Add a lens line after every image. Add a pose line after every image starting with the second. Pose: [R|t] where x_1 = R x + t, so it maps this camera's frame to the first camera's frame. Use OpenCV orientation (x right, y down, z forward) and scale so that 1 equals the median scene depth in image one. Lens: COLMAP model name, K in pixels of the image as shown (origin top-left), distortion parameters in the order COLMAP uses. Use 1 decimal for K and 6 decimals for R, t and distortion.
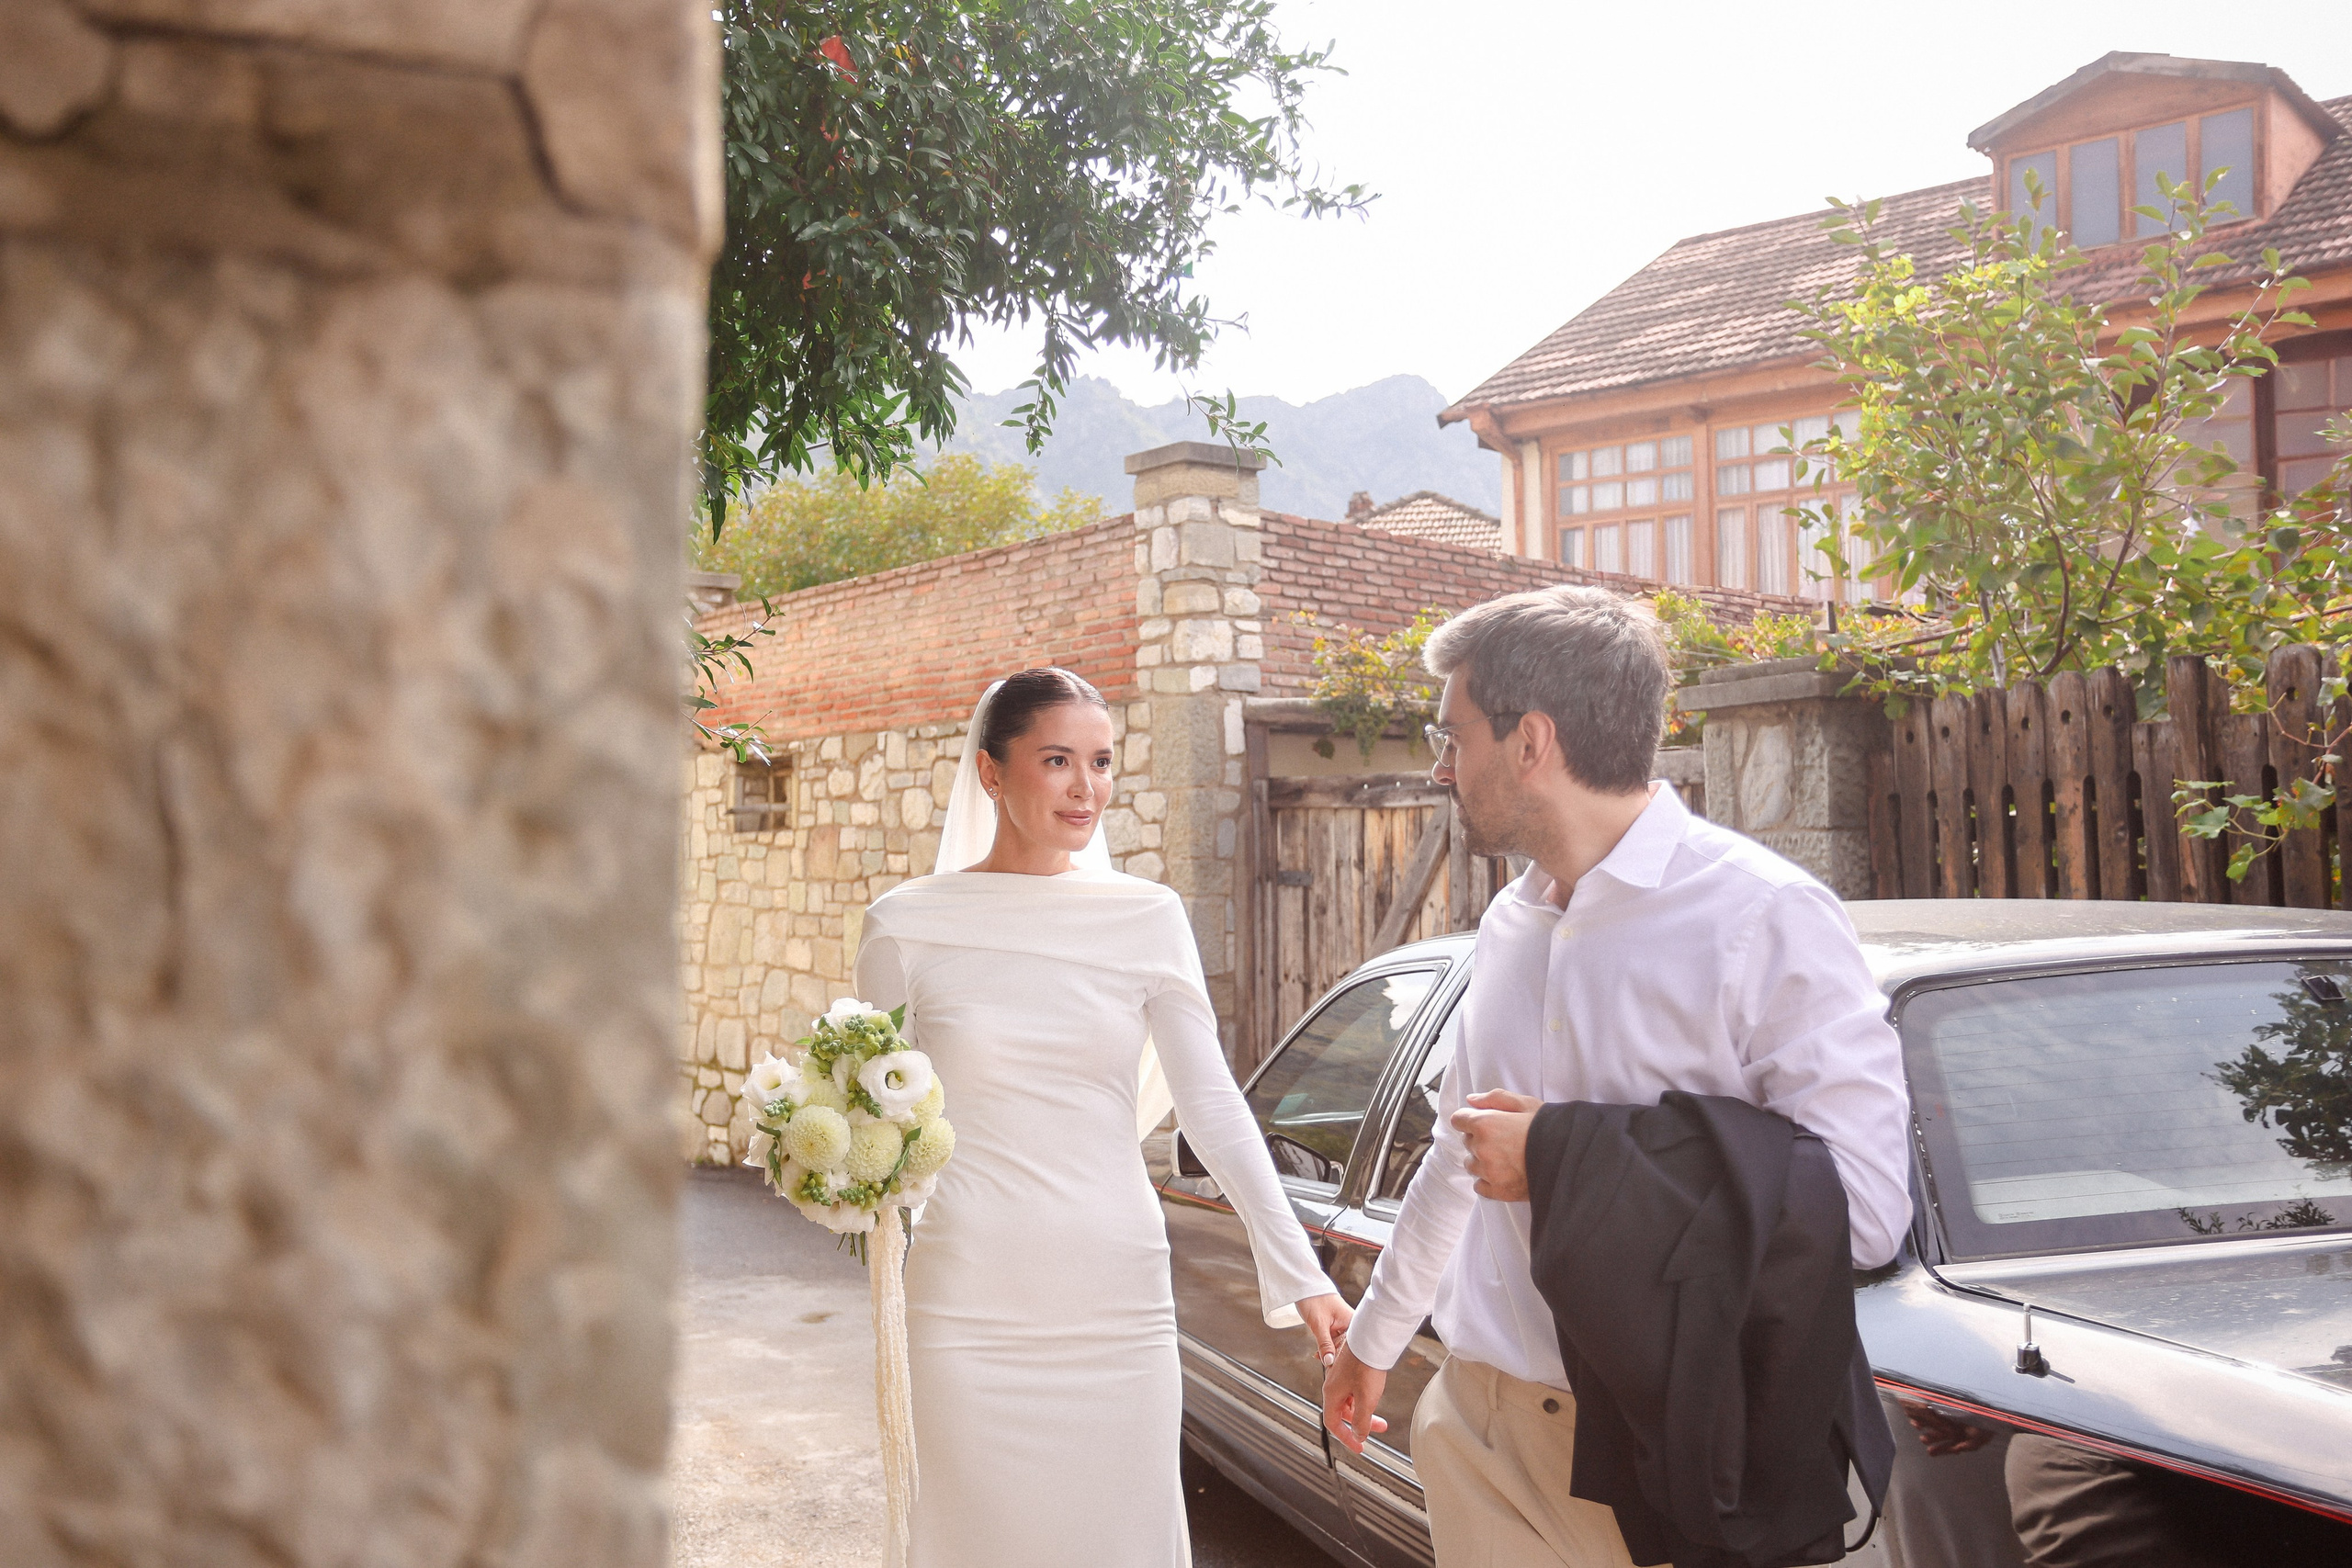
lens RADIAL K [[2357.1, 0, 1216.7], [0, 2357.1, 789.7], [0, 0, 1]] dist [-0.004316, 0.117549]
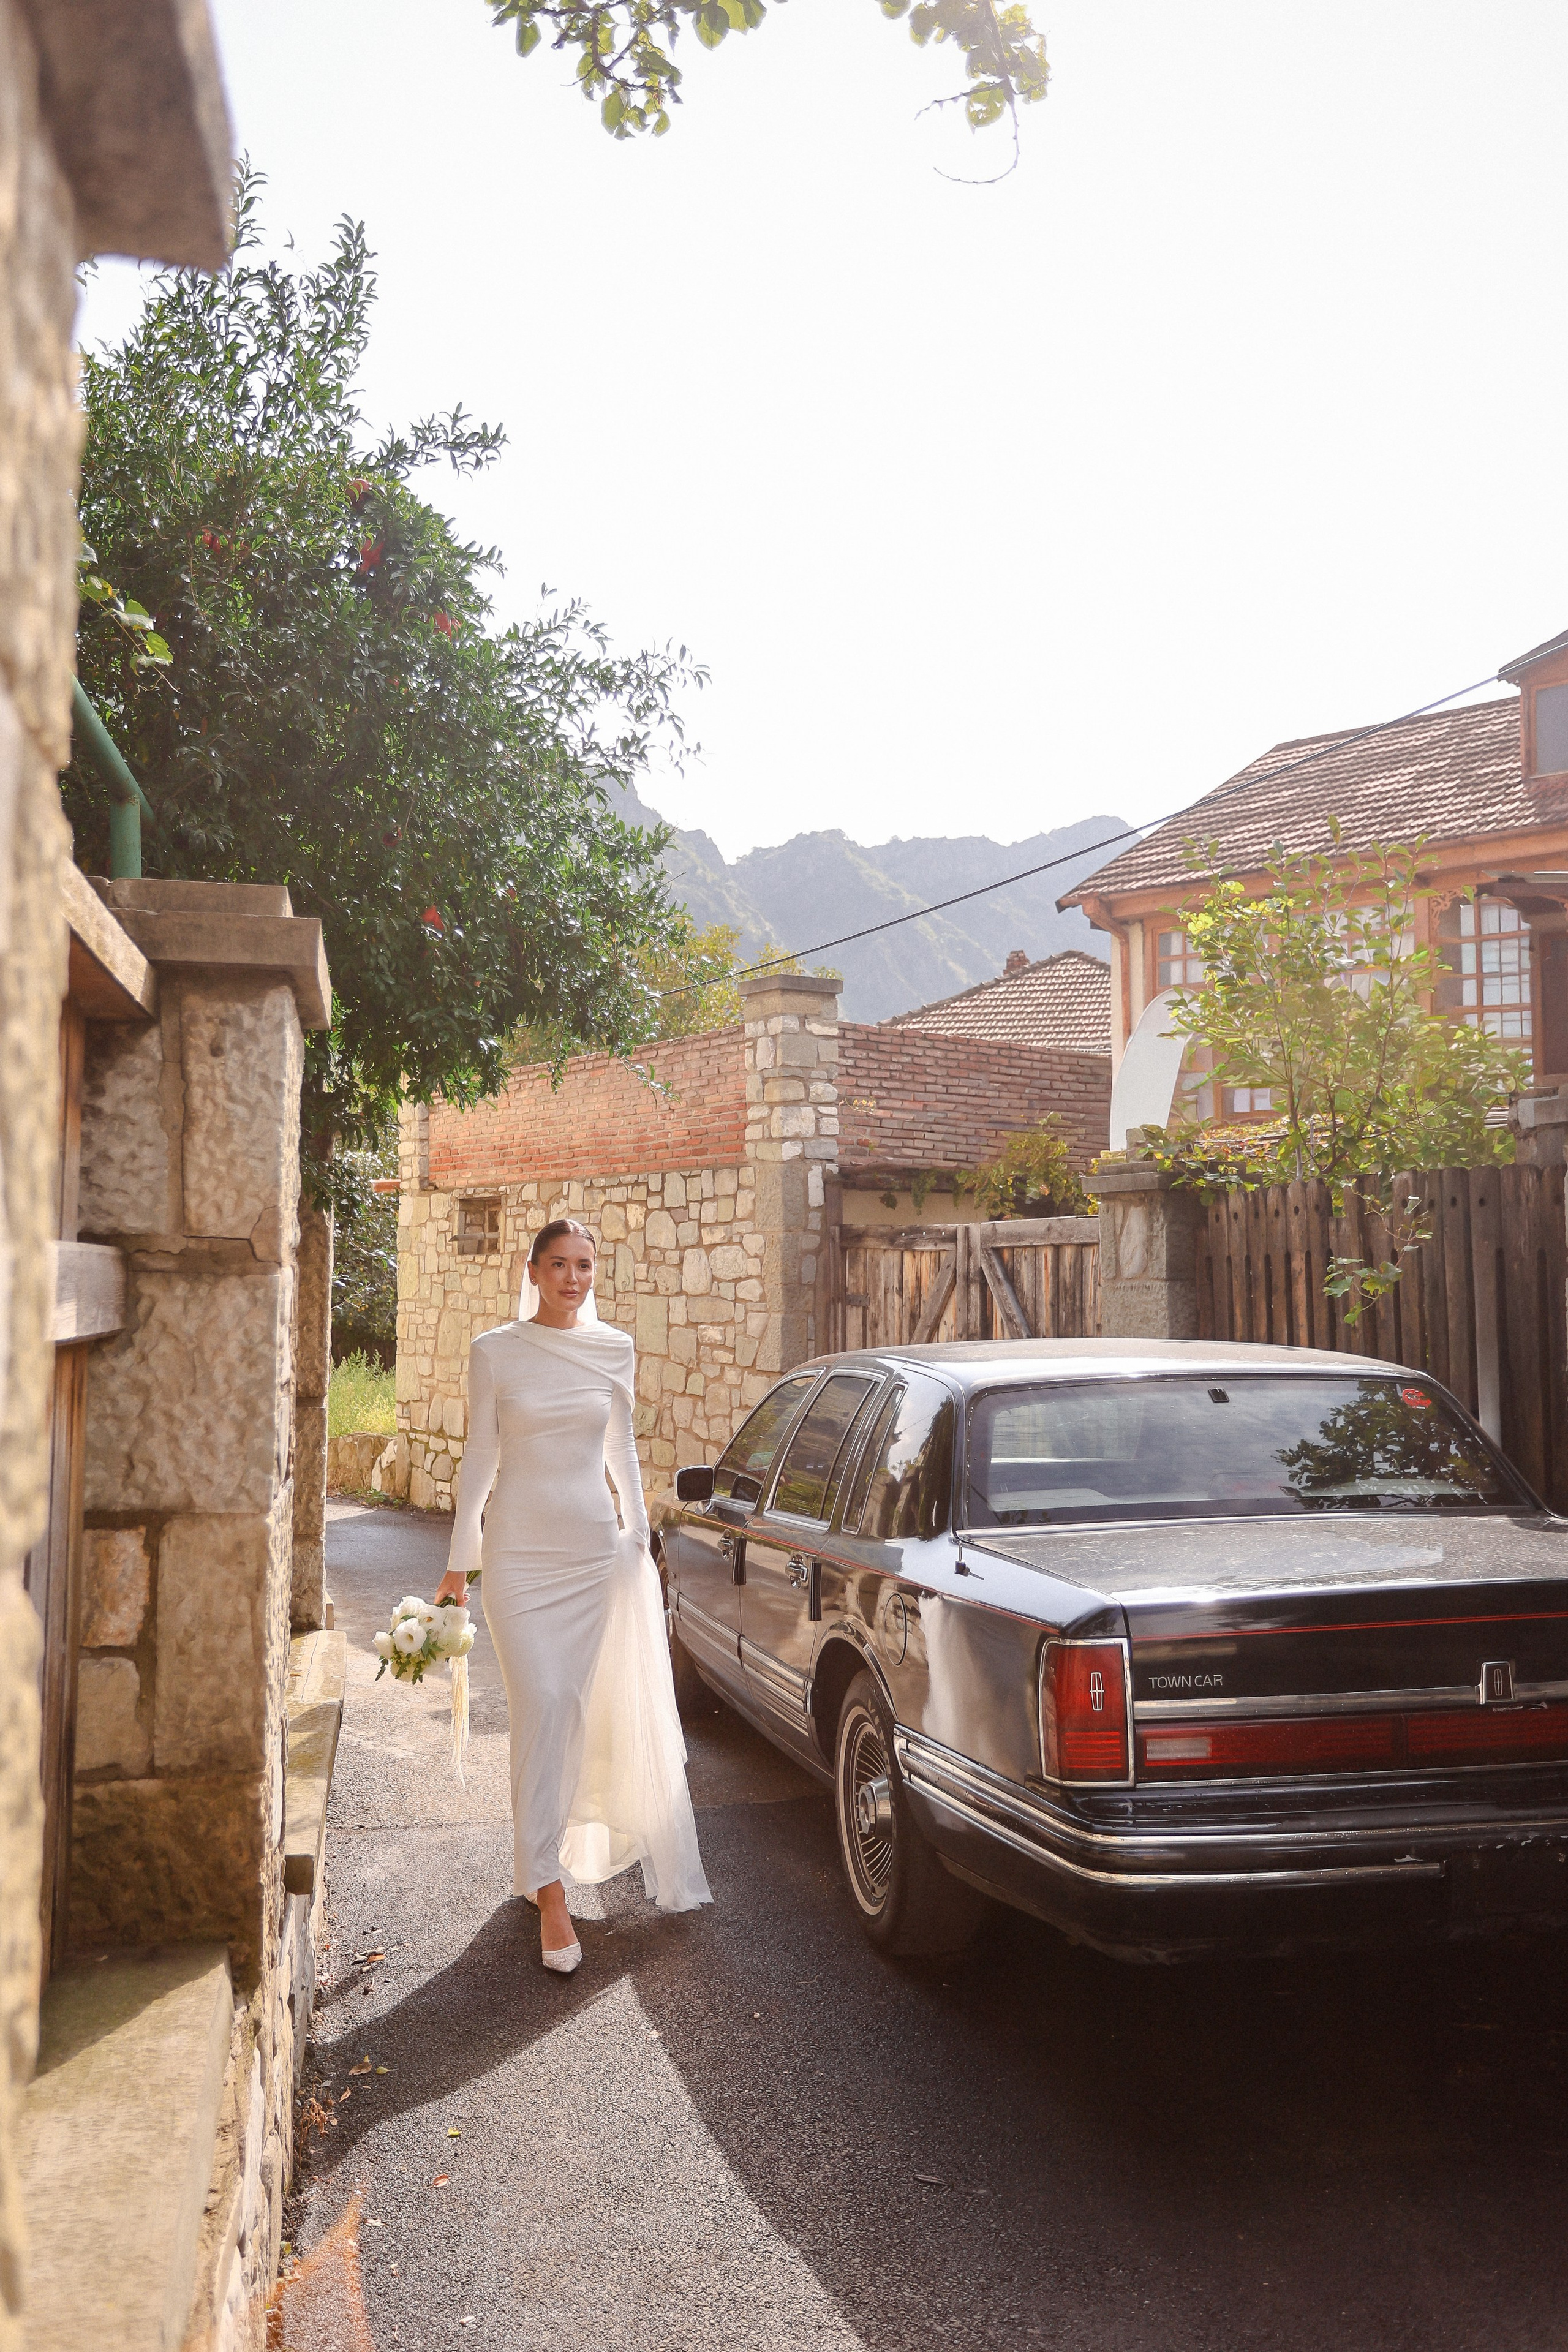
lens RADIAL K [[2005.1, 0, 718.2], [0, 2005.1, 1174.5], [0, 0, 1]] dist [-0.009261, 0.006833]
pose [[0.996575, 0.006837, -0.082408, 0.054906], [-0.008240, 0.999827, -0.016687, -0.016434], [0.082279, 0.017309, 0.996459, -0.166996]]
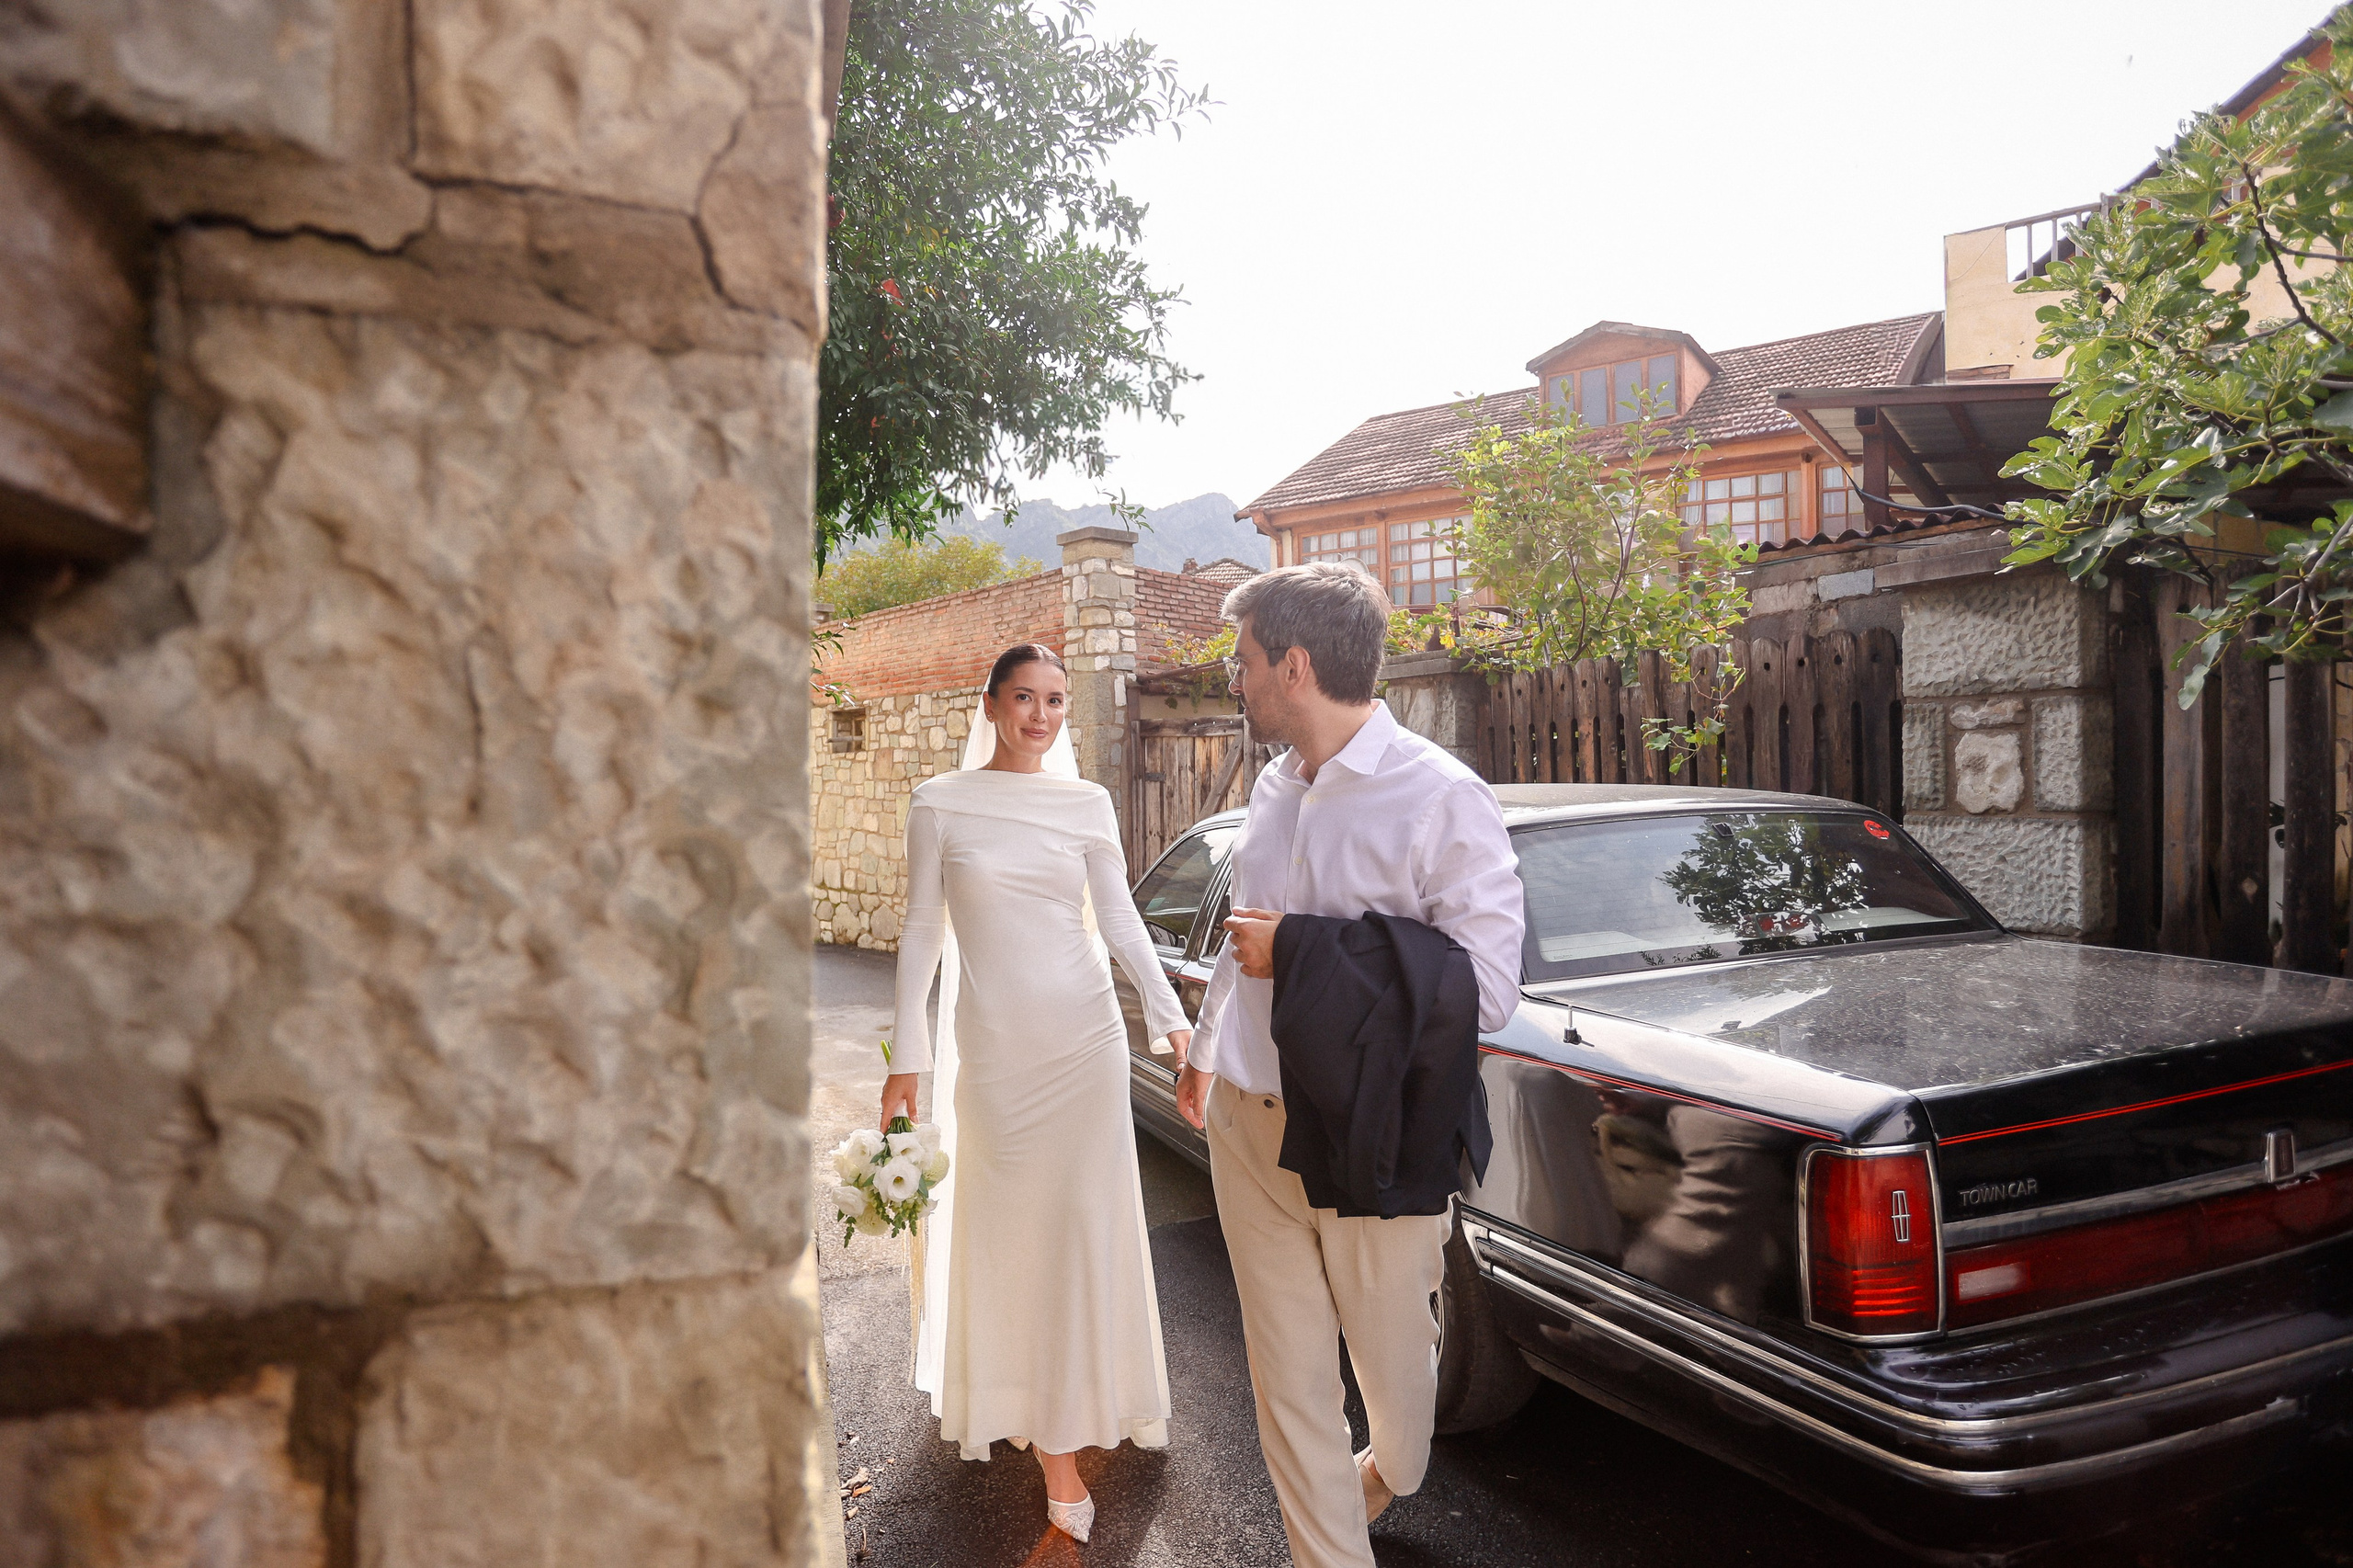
lens RADIAL K [[1335.1, 0, 1213.0], [0, 1335.1, 791.1], [0, 0, 1]] dist [-0.077014, 0.037413]
pose [[0.996988, -0.006216, 0.077312, -0.001219], [0.002555, 0.998875, 0.047360, 0.001333], [-0.077519, -0.047019, 0.995881, 0.004674]]
